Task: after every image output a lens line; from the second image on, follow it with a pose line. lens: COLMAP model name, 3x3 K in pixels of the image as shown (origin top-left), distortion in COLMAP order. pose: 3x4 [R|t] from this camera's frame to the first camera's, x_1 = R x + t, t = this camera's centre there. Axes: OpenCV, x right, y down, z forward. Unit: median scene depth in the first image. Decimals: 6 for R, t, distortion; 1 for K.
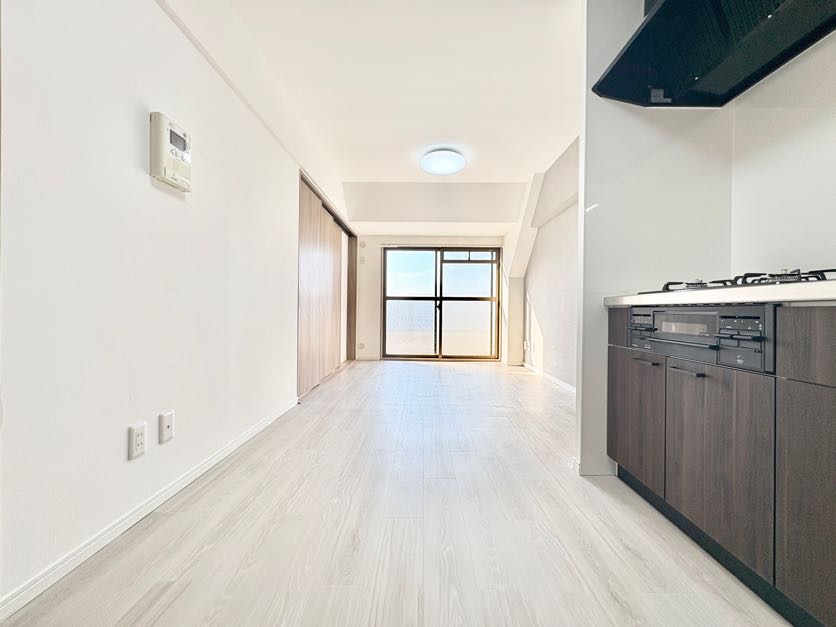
lens RADIAL K [[332.3, 0, 417.6], [0, 332.3, 311.8], [0, 0, 1]] dist [-0.002132, 0.001090]
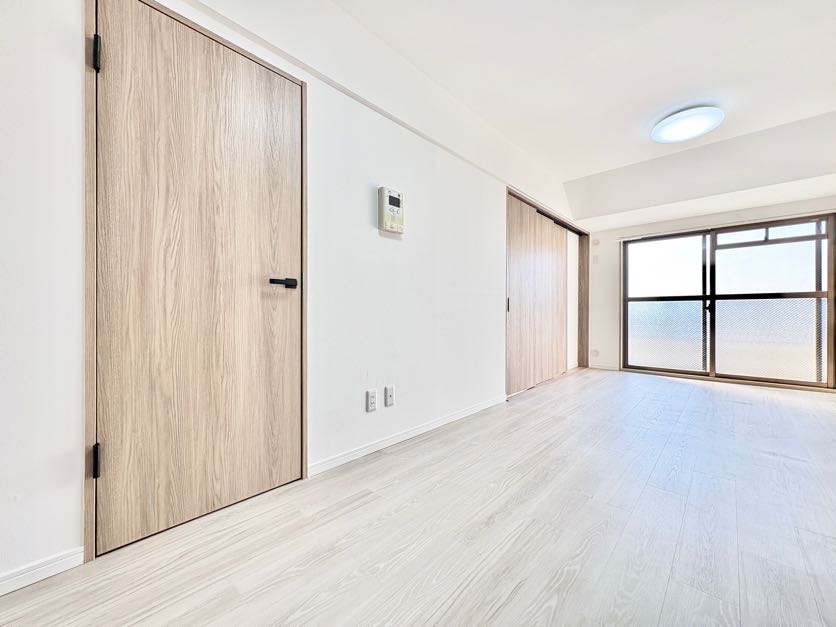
lens RADIAL K [[332.3, 0, 417.9], [0, 332.3, 312.5], [0, 0, 1]] dist [-0.002132, 0.001090]
pose [[0.736866, -0.011390, -0.675943, 0.109273], [0.006374, 0.999931, -0.009901, -0.002944], [0.676009, 0.002987, 0.736887, -0.002236]]
